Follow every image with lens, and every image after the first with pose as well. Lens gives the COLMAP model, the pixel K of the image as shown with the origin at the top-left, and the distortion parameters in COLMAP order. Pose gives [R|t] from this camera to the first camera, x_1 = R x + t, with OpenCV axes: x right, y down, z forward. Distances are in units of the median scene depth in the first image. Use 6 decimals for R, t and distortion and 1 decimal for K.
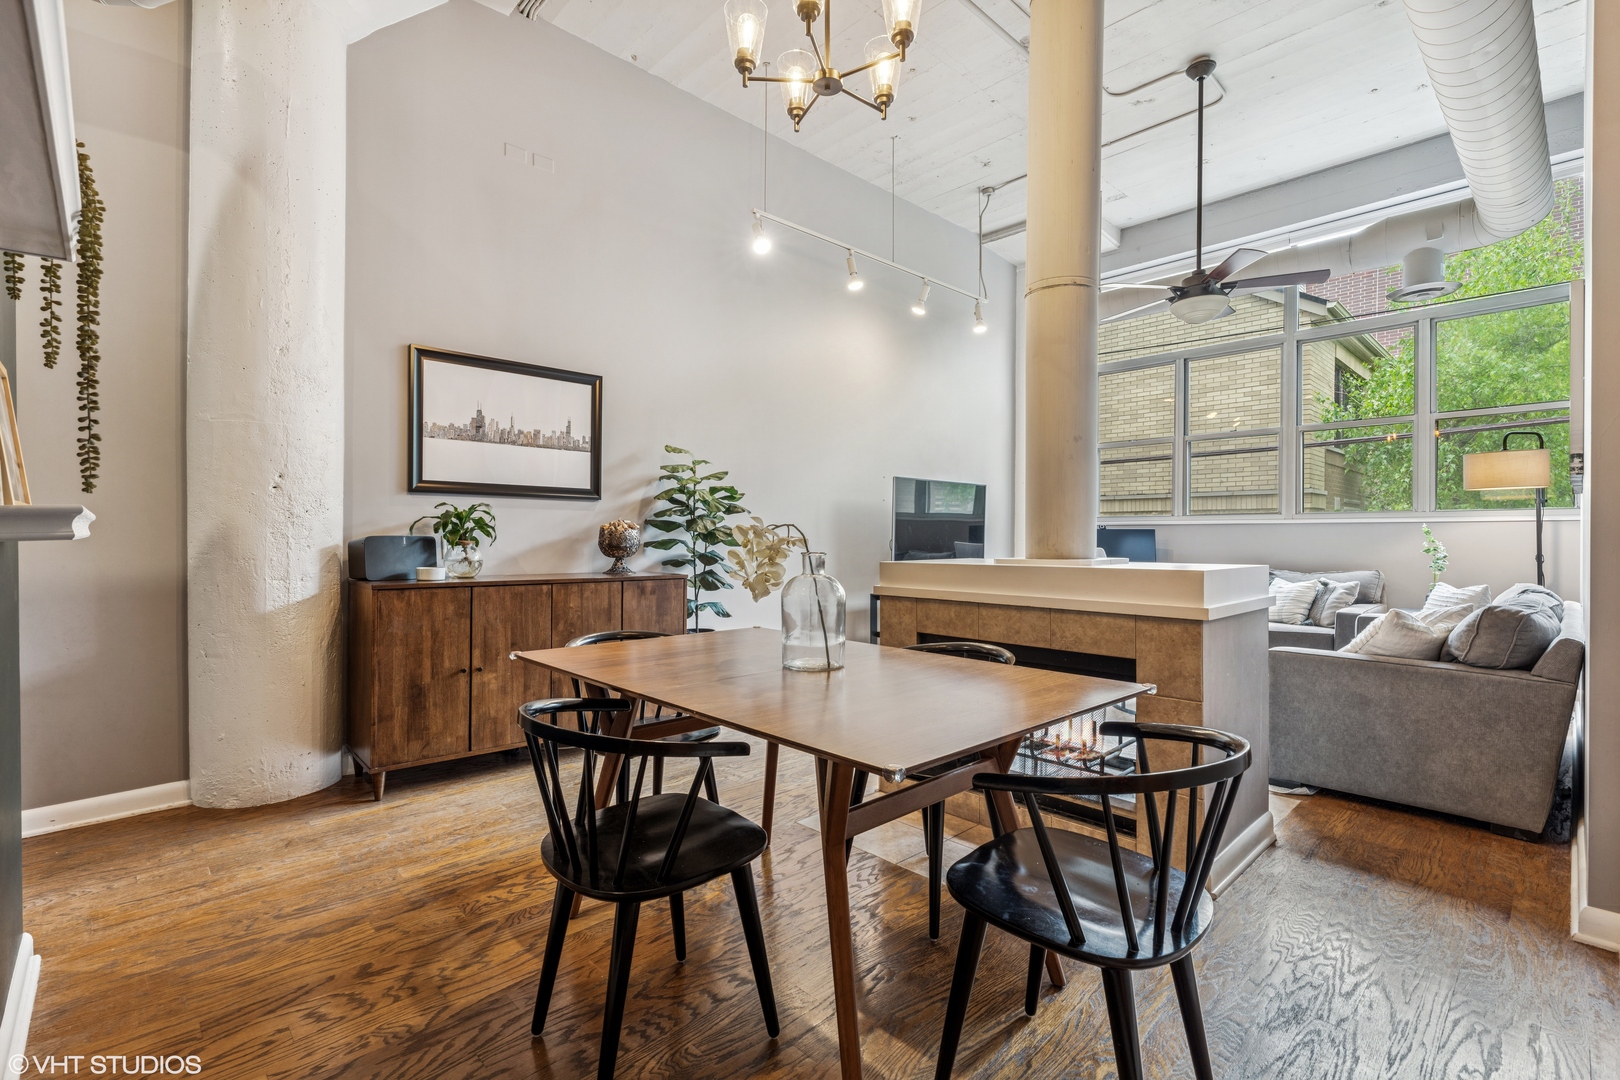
lens RADIAL K [[740.8, 0, 806.6], [0, 740.8, 532.3], [0, 0, 1]] dist [-0.010890, 0.000537]
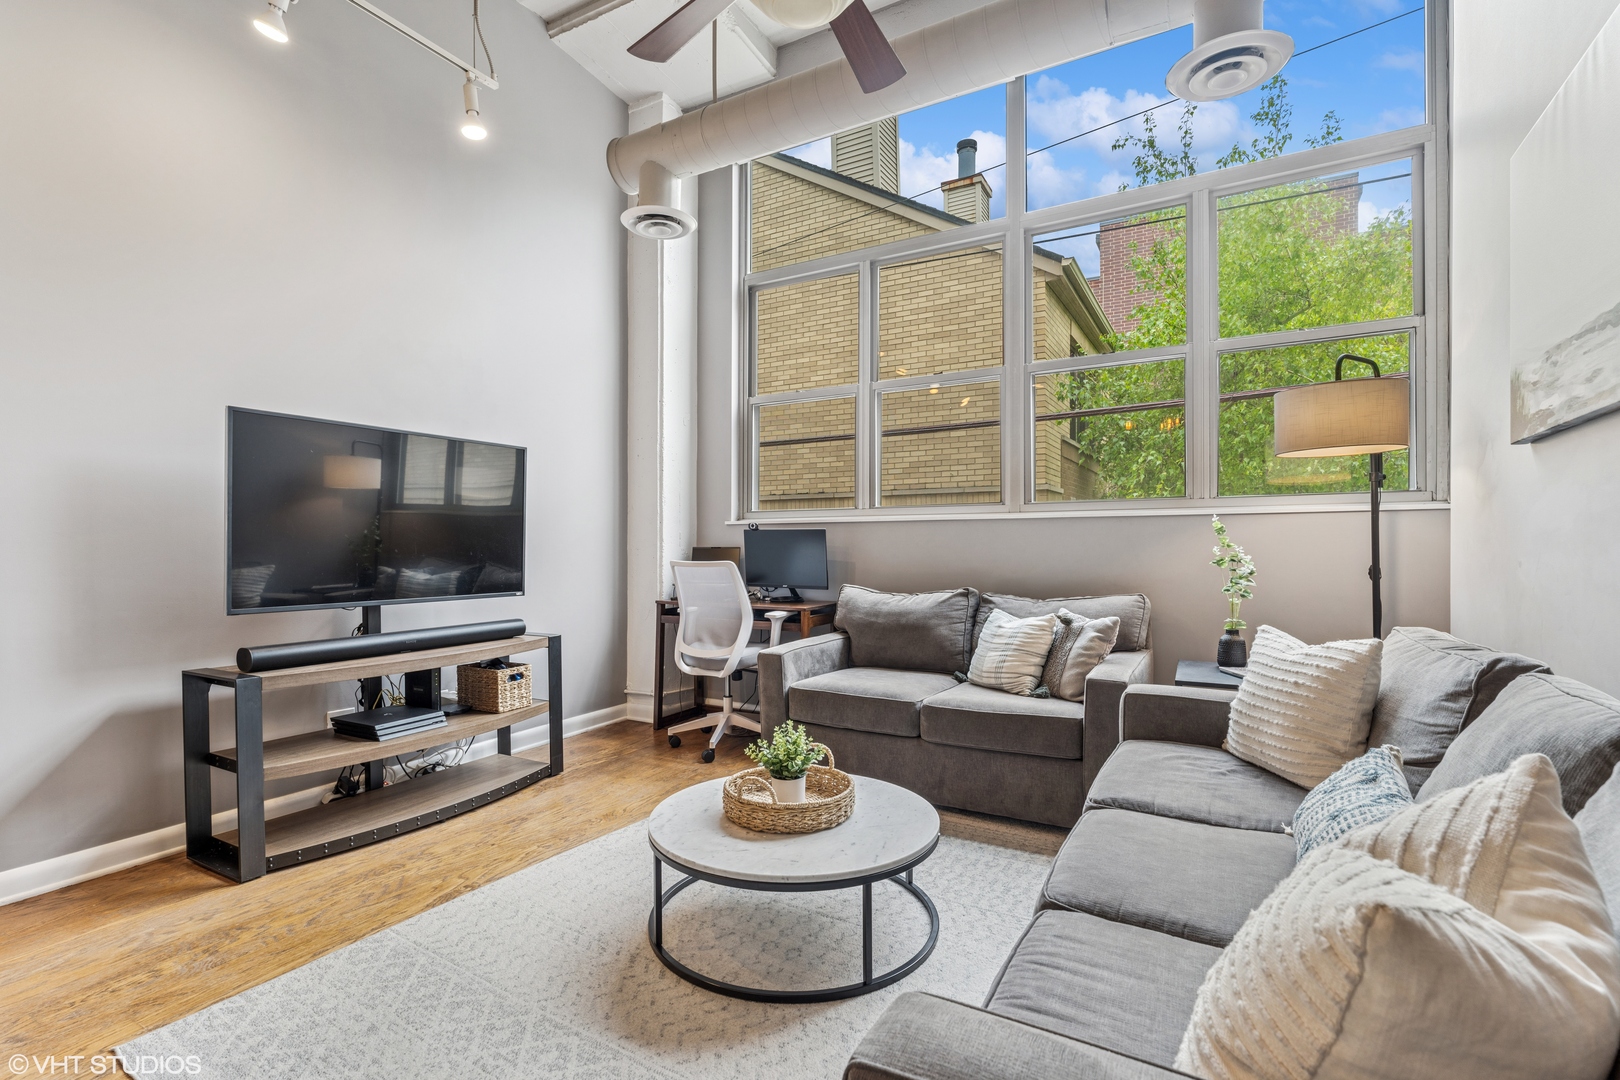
lens RADIAL K [[740.8, 0, 814.5], [0, 740.8, 541.4], [0, 0, 1]] dist [-0.010890, 0.000537]
pose [[0.956501, -0.005132, 0.291685, 0.344675], [0.004265, 0.999984, 0.003610, 0.004814], [-0.291699, -0.002209, 0.956508, 0.501471]]
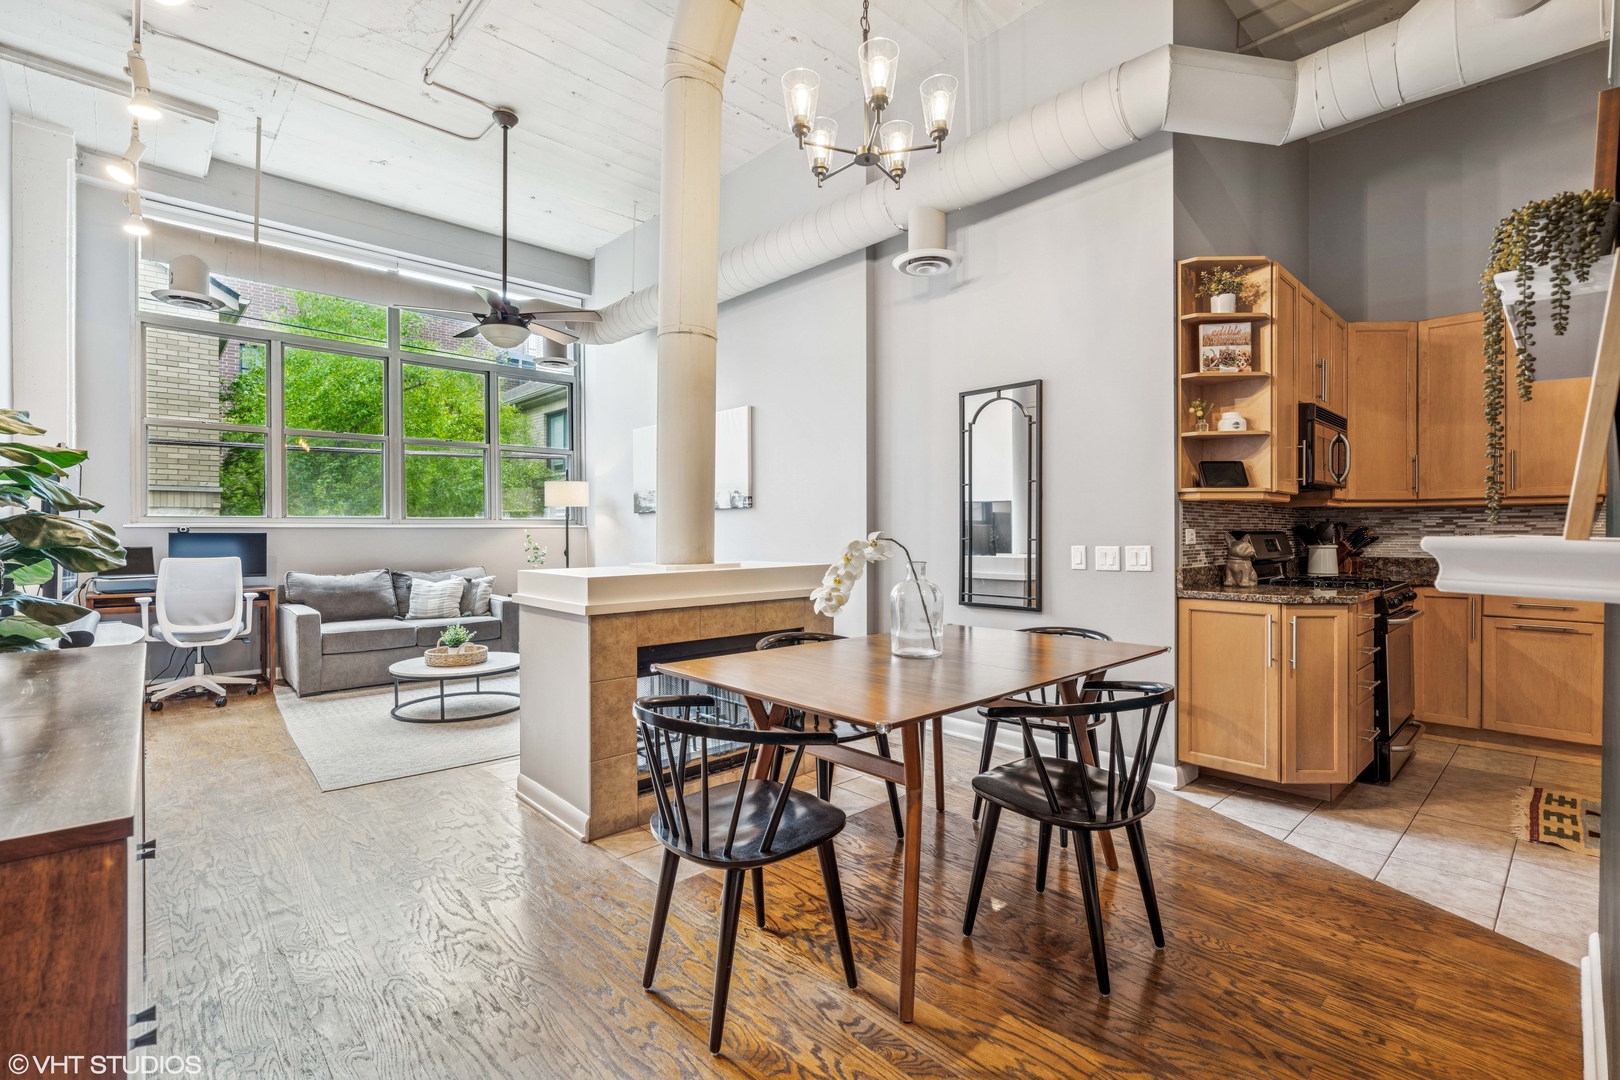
lens RADIAL K [[740.8, 0, 799.1], [0, 740.8, 536.8], [0, 0, 1]] dist [-0.010890, 0.000537]
pose [[-0.004663, -0.006911, 0.999965, -0.483830], [-0.003310, 0.999971, 0.006896, -0.009607], [-0.999984, -0.003278, -0.004686, 0.471115]]
